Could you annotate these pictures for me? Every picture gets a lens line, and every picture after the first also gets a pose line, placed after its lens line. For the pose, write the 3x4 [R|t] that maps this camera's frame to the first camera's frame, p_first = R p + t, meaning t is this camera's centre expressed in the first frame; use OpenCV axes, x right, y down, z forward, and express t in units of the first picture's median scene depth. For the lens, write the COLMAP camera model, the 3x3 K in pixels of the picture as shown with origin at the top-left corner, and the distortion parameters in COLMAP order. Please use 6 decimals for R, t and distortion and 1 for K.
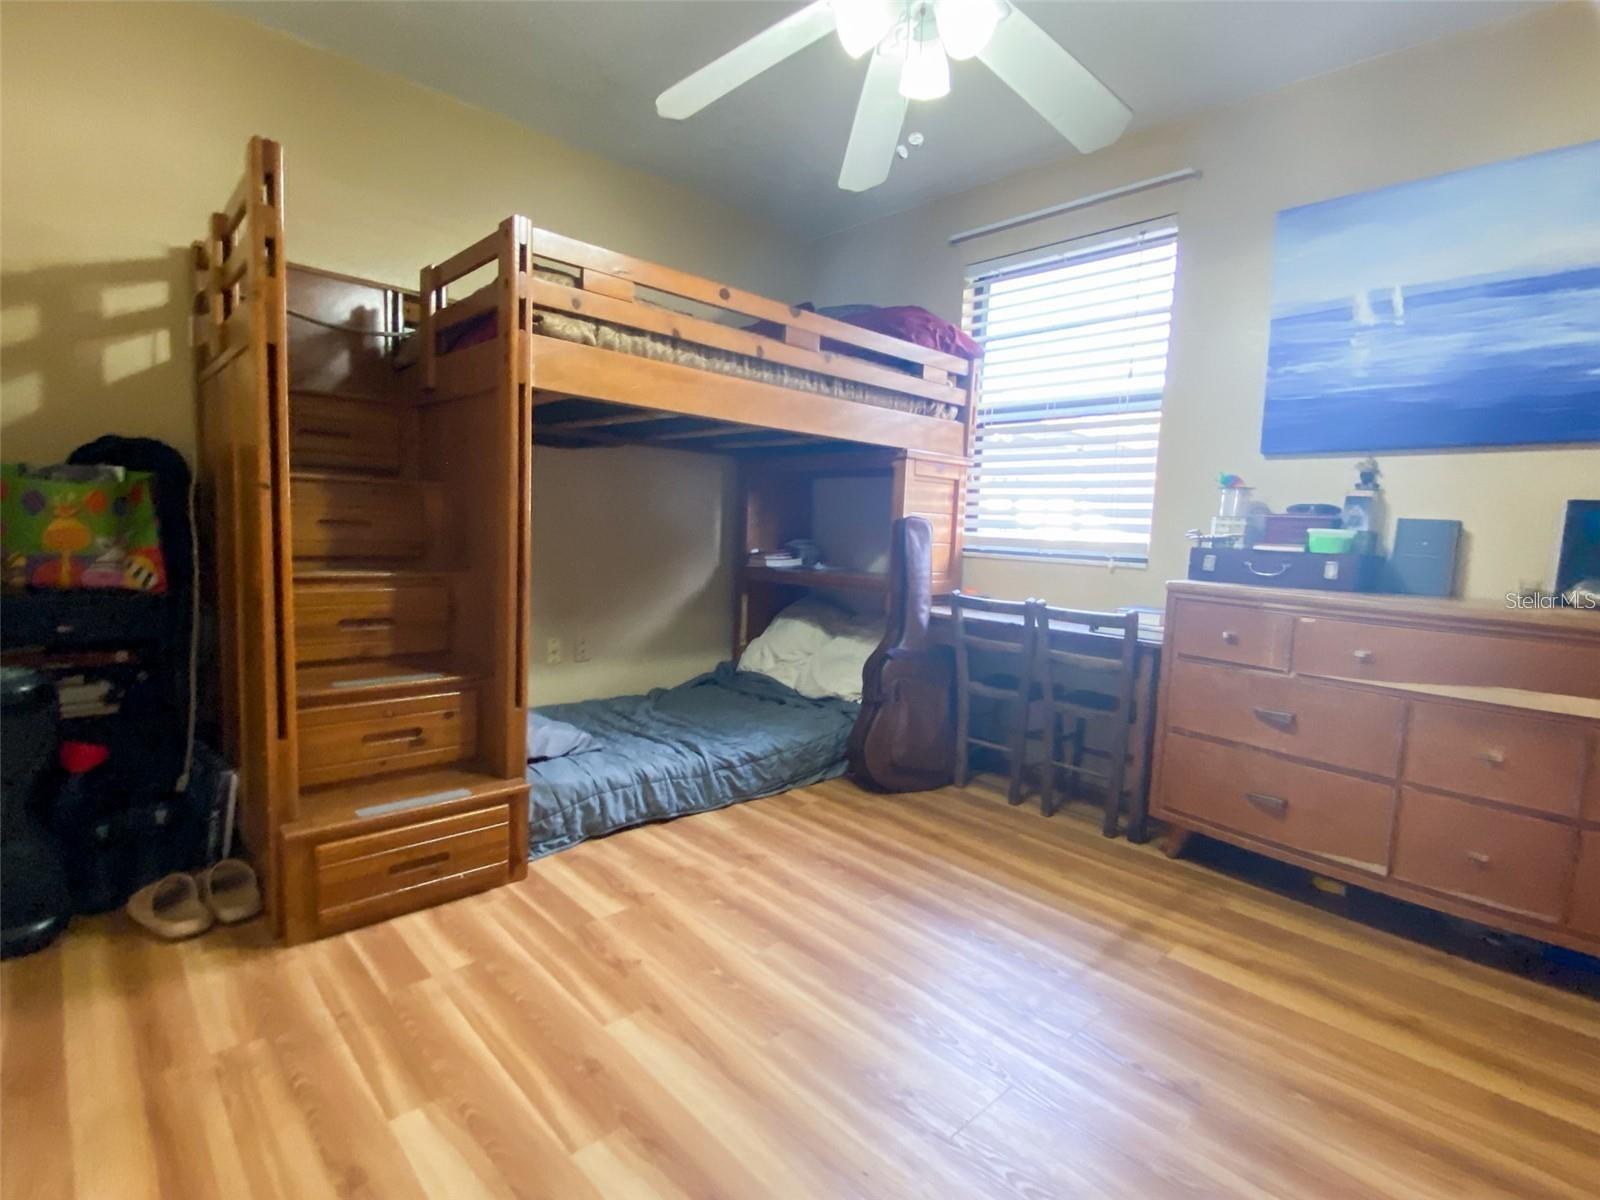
lens RADIAL K [[773.0, 0, 800.0], [0, 773.0, 600.0], [0, 0, 1]] dist [0.047945, -0.000099]
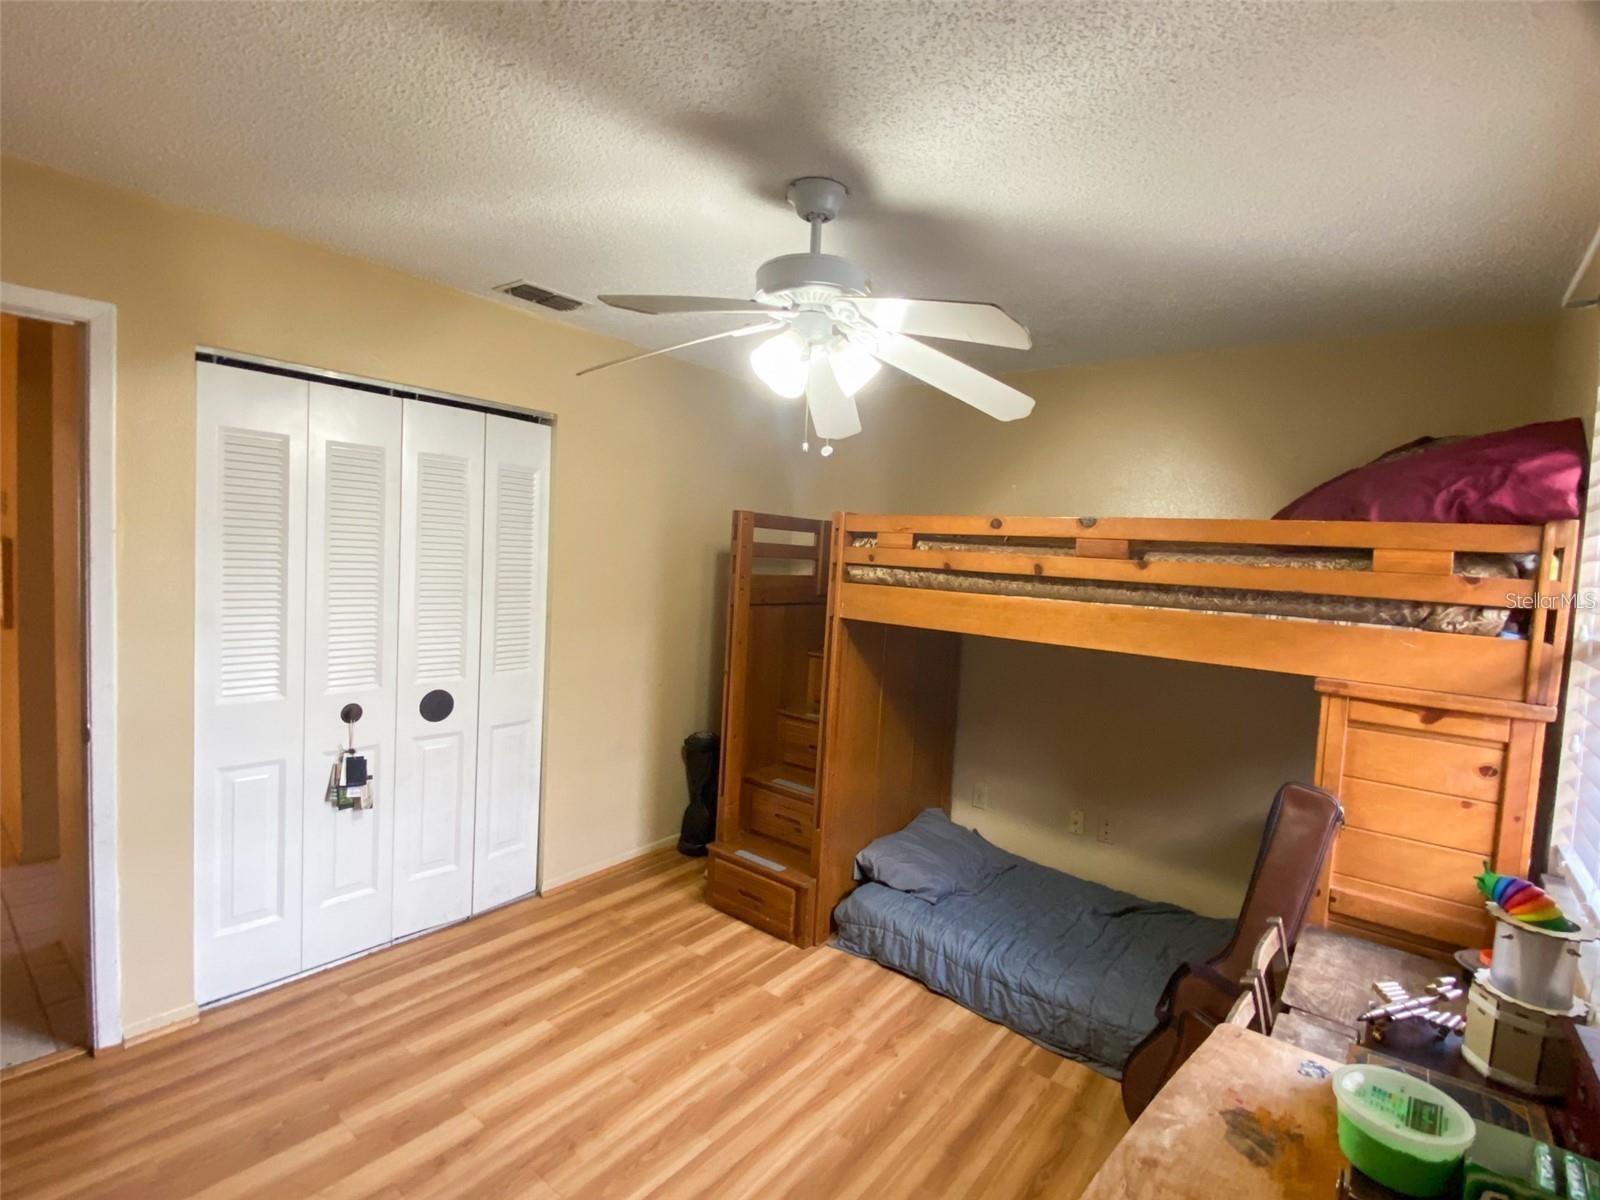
lens RADIAL K [[773.0, 0, 800.0], [0, 773.0, 600.0], [0, 0, 1]] dist [0.047945, -0.000099]
pose [[0.142230, 0.032879, -0.989287, 1.009293], [-0.139493, 0.990140, 0.012853, -0.290769], [0.979955, 0.136170, 0.145414, 0.655490]]
